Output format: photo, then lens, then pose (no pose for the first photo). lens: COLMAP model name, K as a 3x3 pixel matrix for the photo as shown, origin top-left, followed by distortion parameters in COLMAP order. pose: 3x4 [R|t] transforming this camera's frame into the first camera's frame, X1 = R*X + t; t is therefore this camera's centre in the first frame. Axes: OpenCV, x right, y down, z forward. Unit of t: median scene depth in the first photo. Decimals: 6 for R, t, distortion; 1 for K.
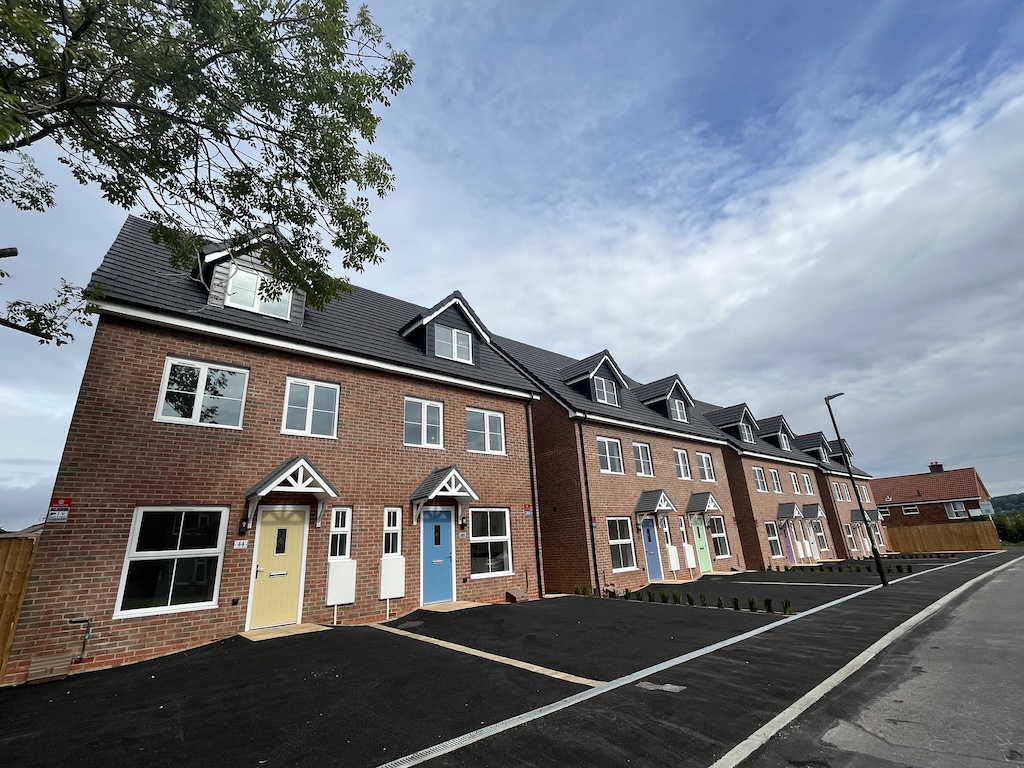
lens RADIAL K [[456.2, 0, 512.0], [0, 456.2, 384.0], [0, 0, 1]] dist [-0.003478, -0.000176]
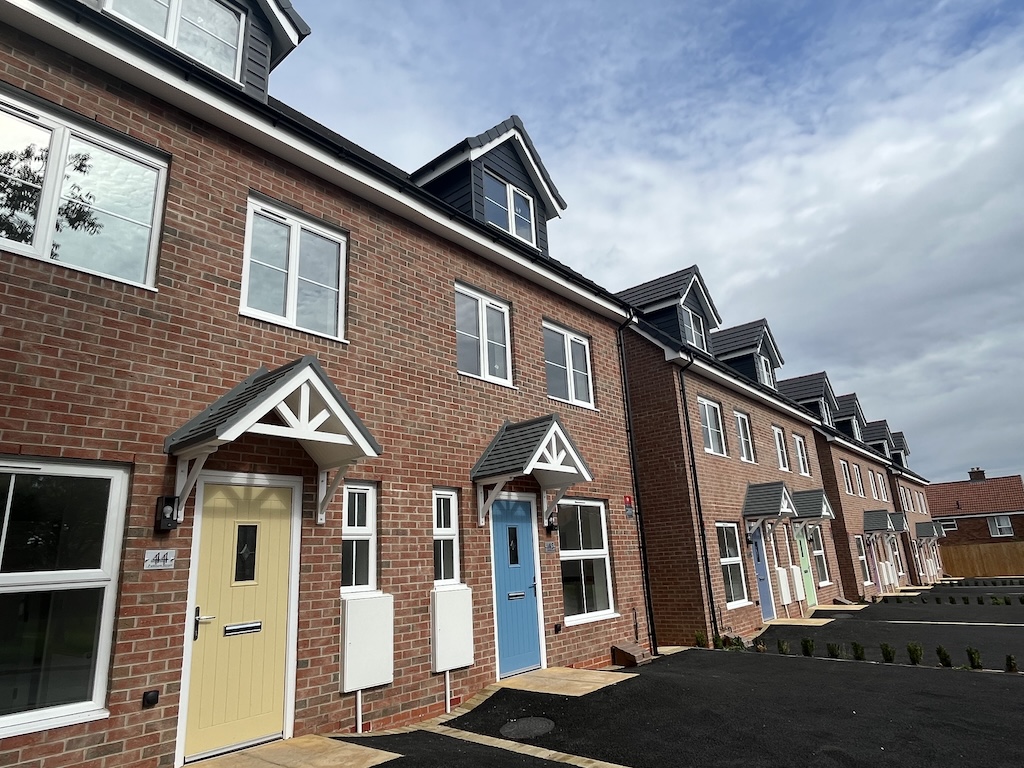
lens RADIAL K [[608.3, 0, 514.4], [0, 608.3, 384.8], [0, 0, 1]] dist [-0.002917, 0.000111]
pose [[0.986470, 0.050257, 0.156048, -0.298216], [-0.057748, 0.997368, 0.043849, 0.121674], [-0.153433, -0.052267, 0.986776, 0.333492]]
